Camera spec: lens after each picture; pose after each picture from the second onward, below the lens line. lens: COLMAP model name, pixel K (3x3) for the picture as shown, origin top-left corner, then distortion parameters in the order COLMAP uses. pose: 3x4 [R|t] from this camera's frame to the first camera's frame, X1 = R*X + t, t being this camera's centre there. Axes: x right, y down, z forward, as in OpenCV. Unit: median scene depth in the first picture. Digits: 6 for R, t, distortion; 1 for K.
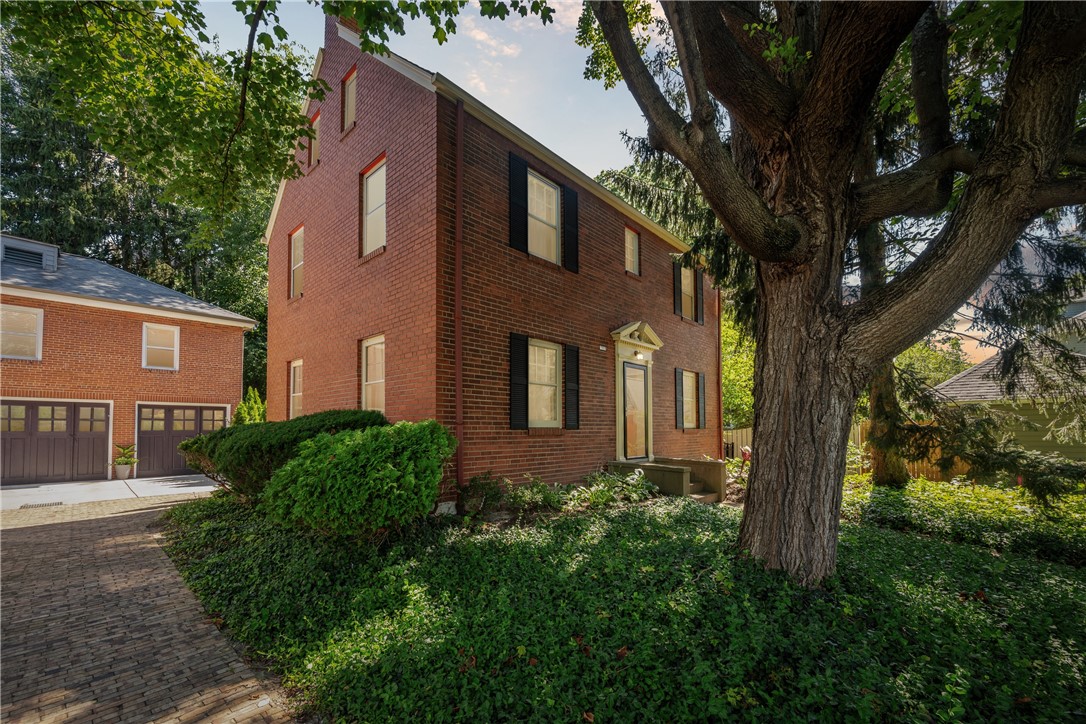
lens RADIAL K [[441.1, 0, 546.8], [0, 441.1, 415.4], [0, 0, 1]] dist [0.000108, 0.000290]
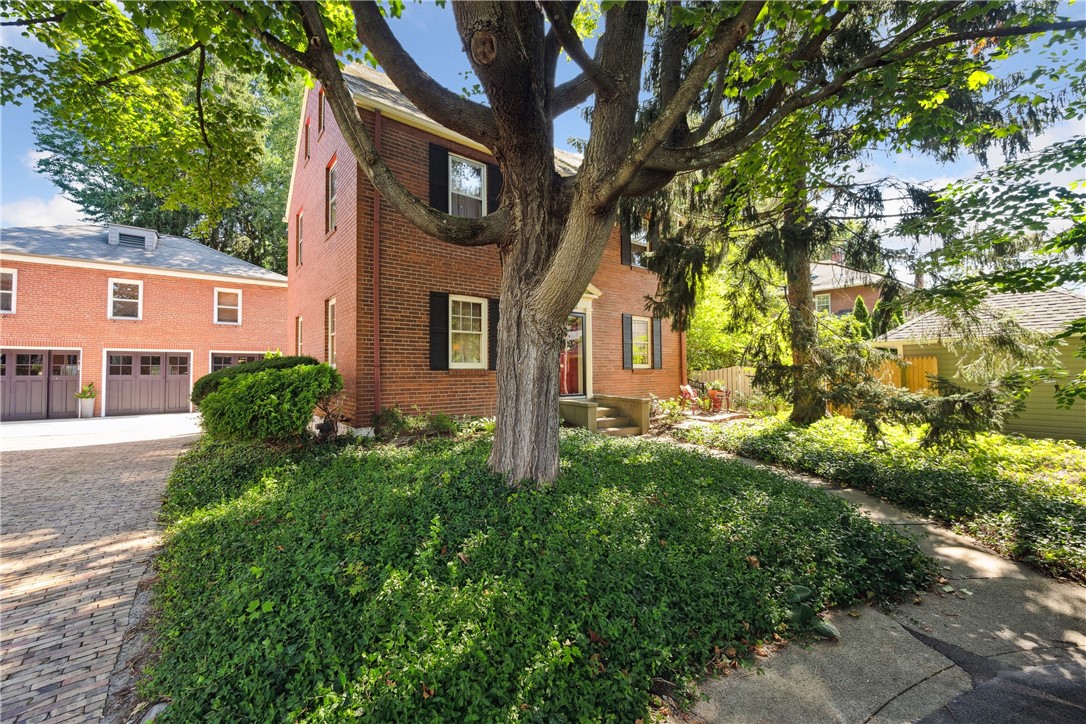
lens RADIAL K [[431.6, 0, 539.0], [0, 431.6, 358.1], [0, 0, 1]] dist [0.008174, -0.000088]
pose [[0.986130, -0.011016, -0.165608, 0.417725], [0.011095, 0.999938, -0.000448, 0.001173], [0.165602, -0.001395, 0.986192, -0.131601]]
